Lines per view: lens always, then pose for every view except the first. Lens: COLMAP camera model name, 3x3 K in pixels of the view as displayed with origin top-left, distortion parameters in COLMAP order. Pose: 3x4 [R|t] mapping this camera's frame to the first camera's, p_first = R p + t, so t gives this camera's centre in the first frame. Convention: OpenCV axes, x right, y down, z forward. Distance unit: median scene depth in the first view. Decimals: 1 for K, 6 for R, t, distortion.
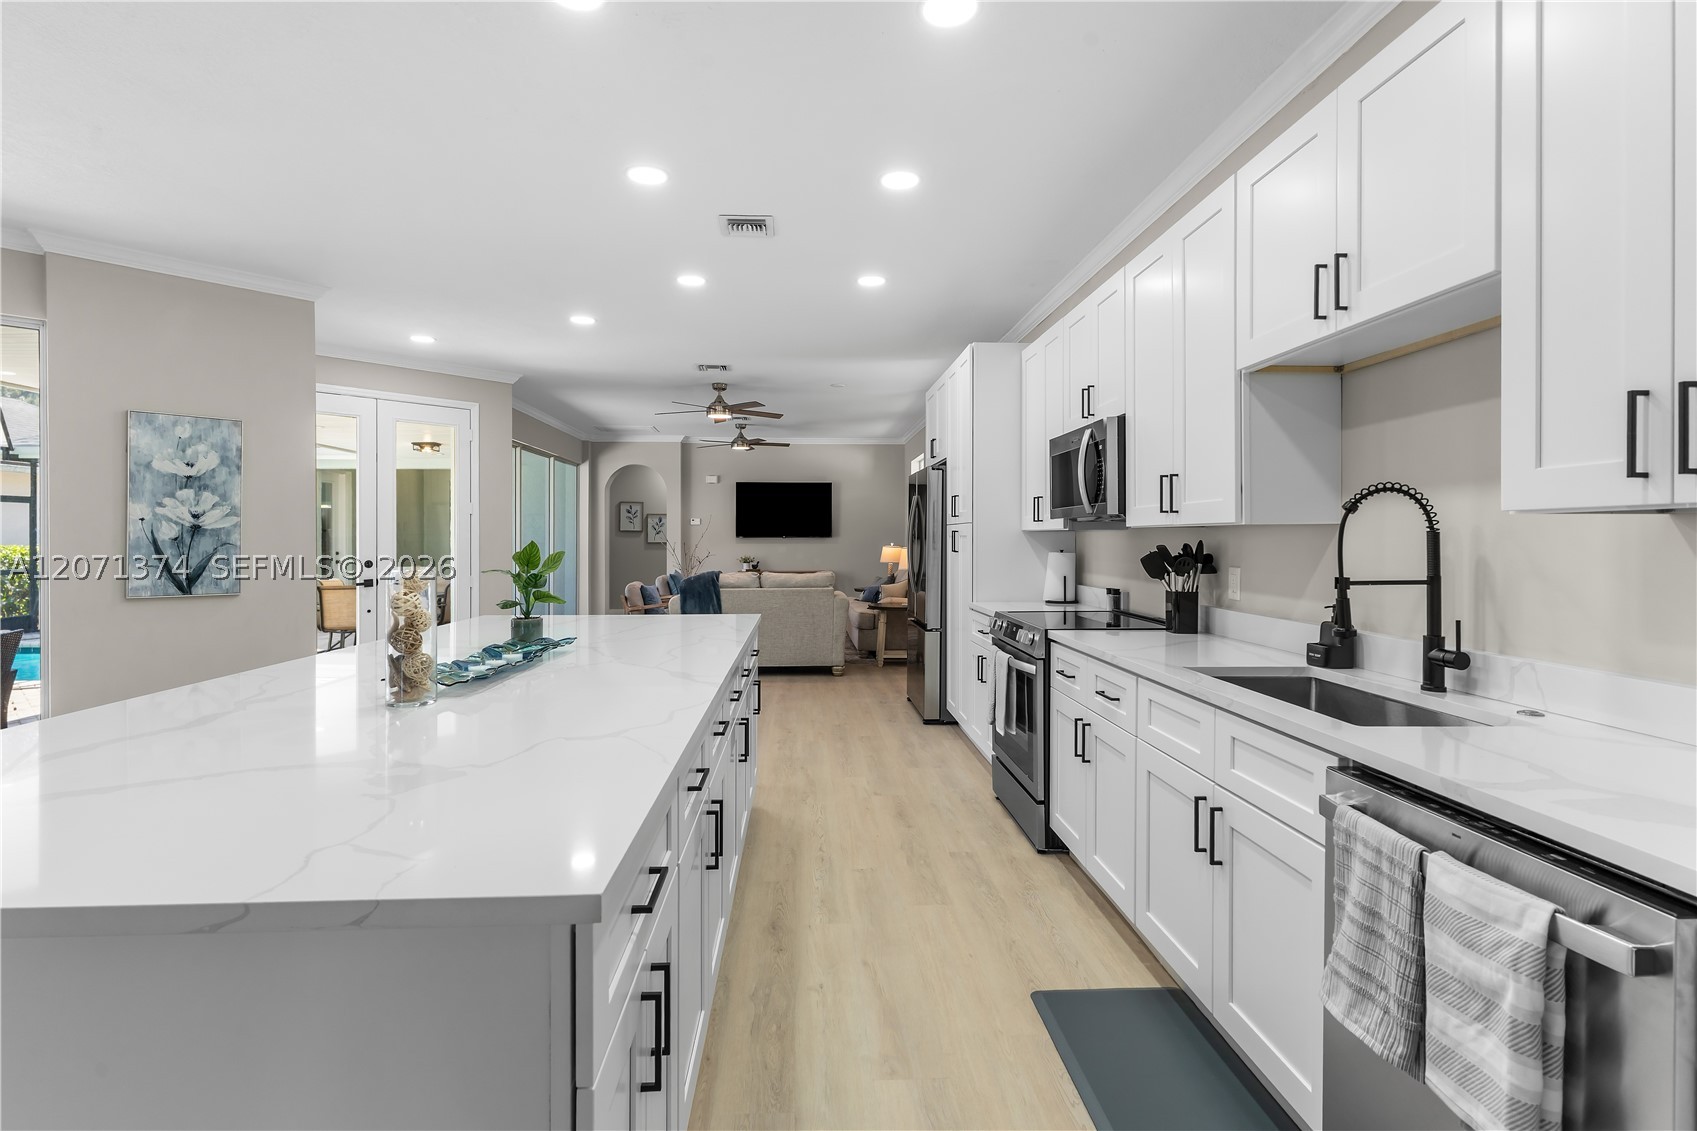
lens RADIAL K [[812.7, 0, 847.0], [0, 812.7, 531.8], [0, 0, 1]] dist [0.003666, -0.001032]
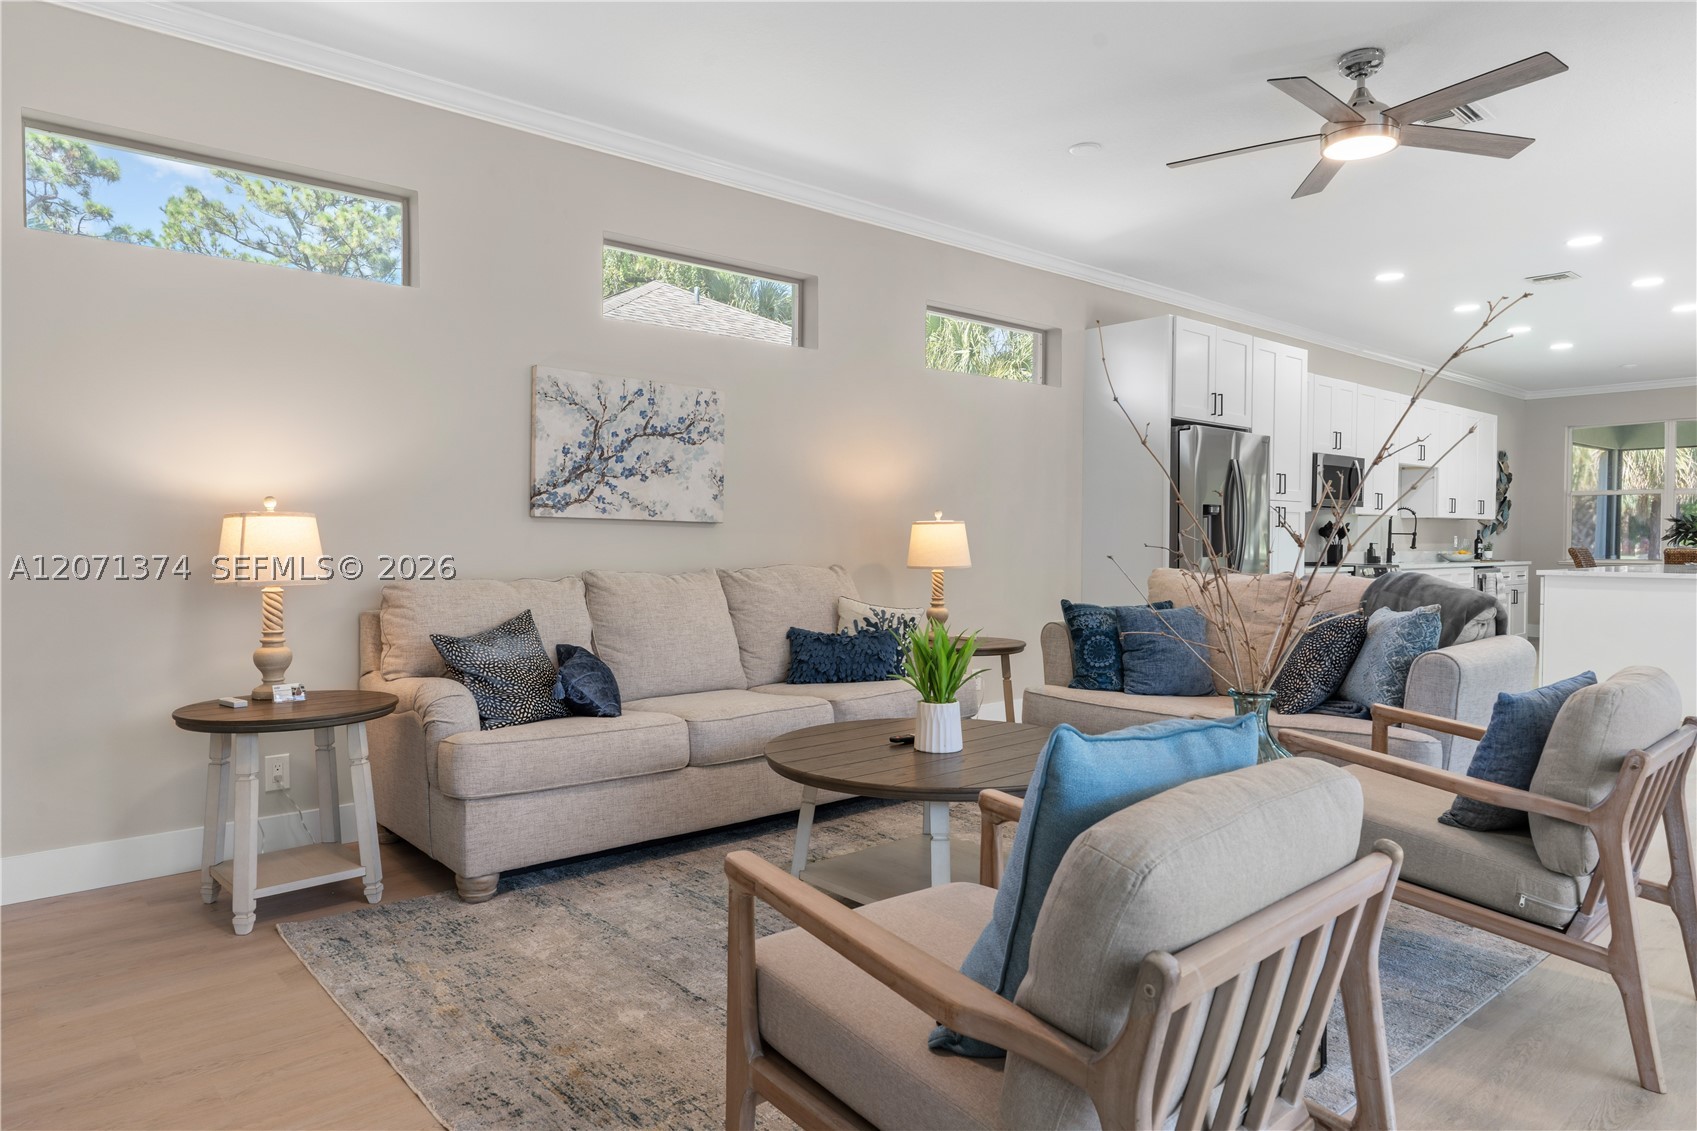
lens RADIAL K [[1029.2, 0, 852.8], [0, 1029.2, 566.2], [0, 0, 1]] dist [0.003216, 0.000758]
pose [[-0.601471, -0.024499, 0.798519, -0.756695], [-0.012098, 0.999694, 0.021559, 0.067129], [-0.798803, 0.003307, -0.601584, 2.817147]]
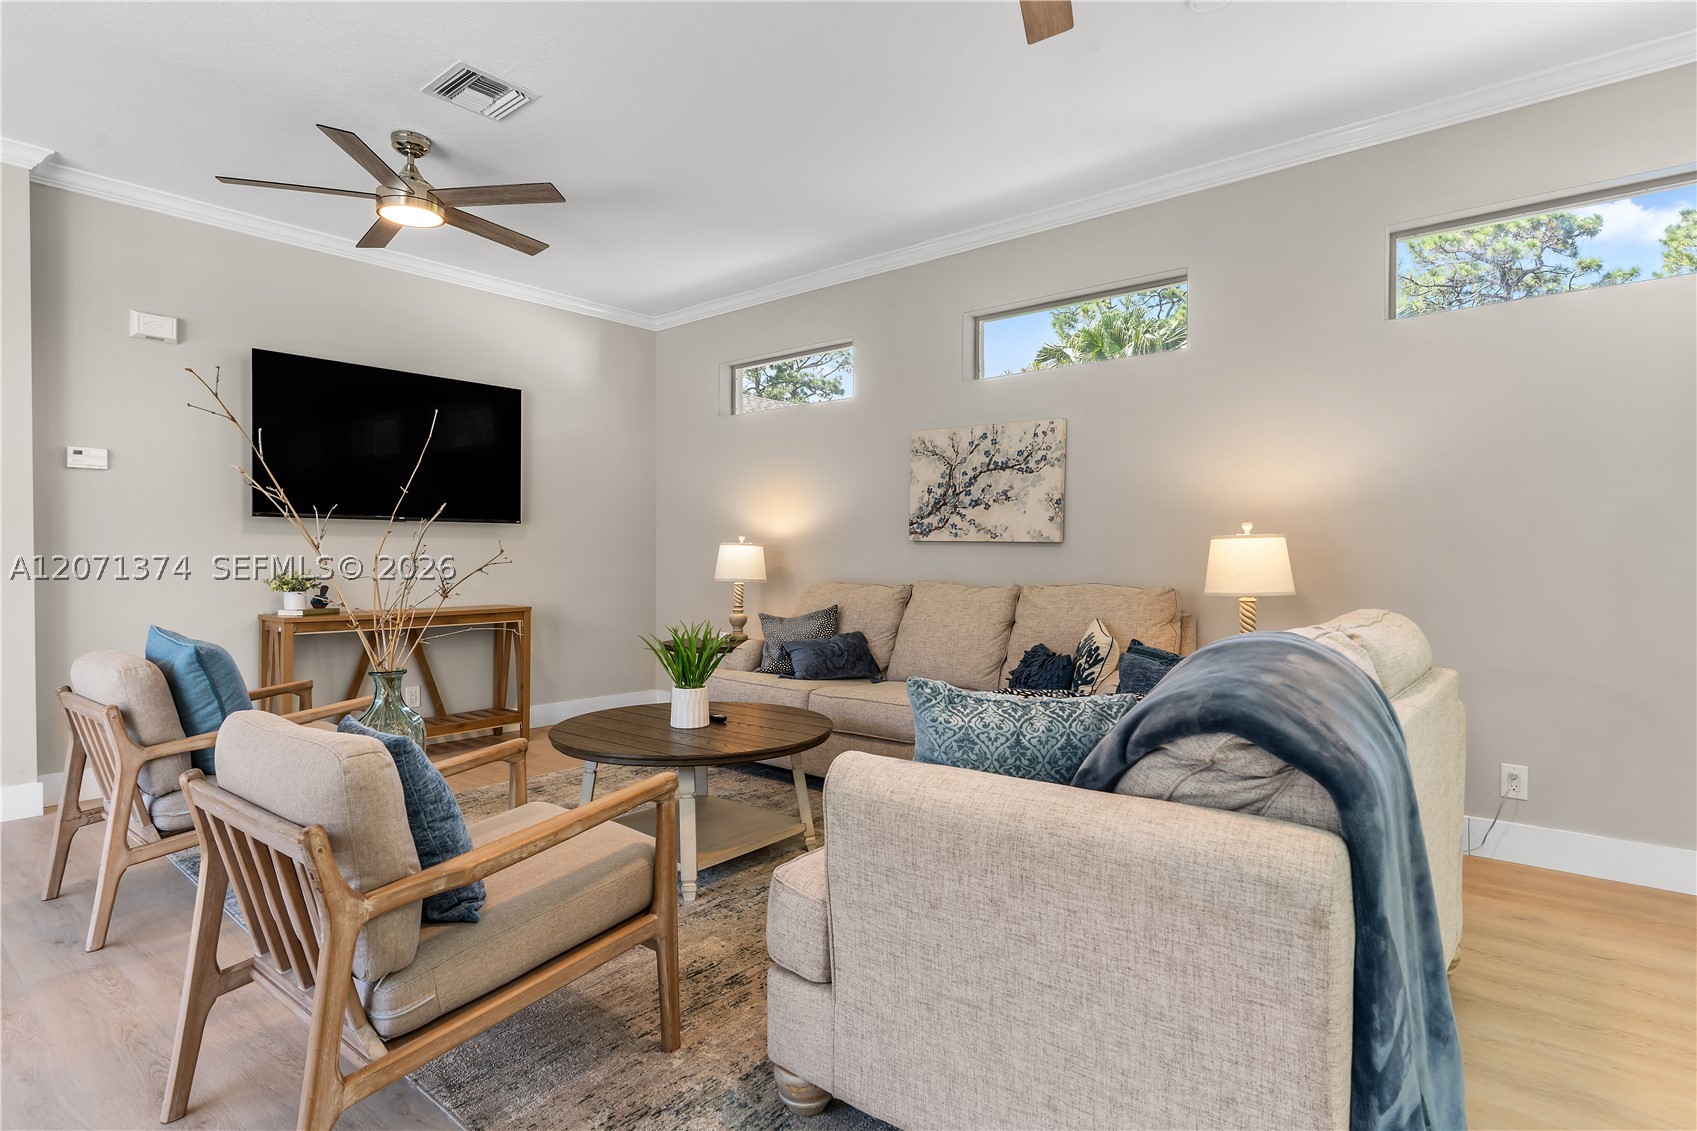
lens RADIAL K [[885.9, 0, 849.1], [0, 885.9, 559.5], [0, 0, 1]] dist [0.000335, -0.000829]
pose [[0.689266, -0.002426, 0.724504, -0.687142], [-0.009848, 0.999871, 0.012718, 0.054721], [-0.724441, -0.015901, 0.689153, 1.707008]]
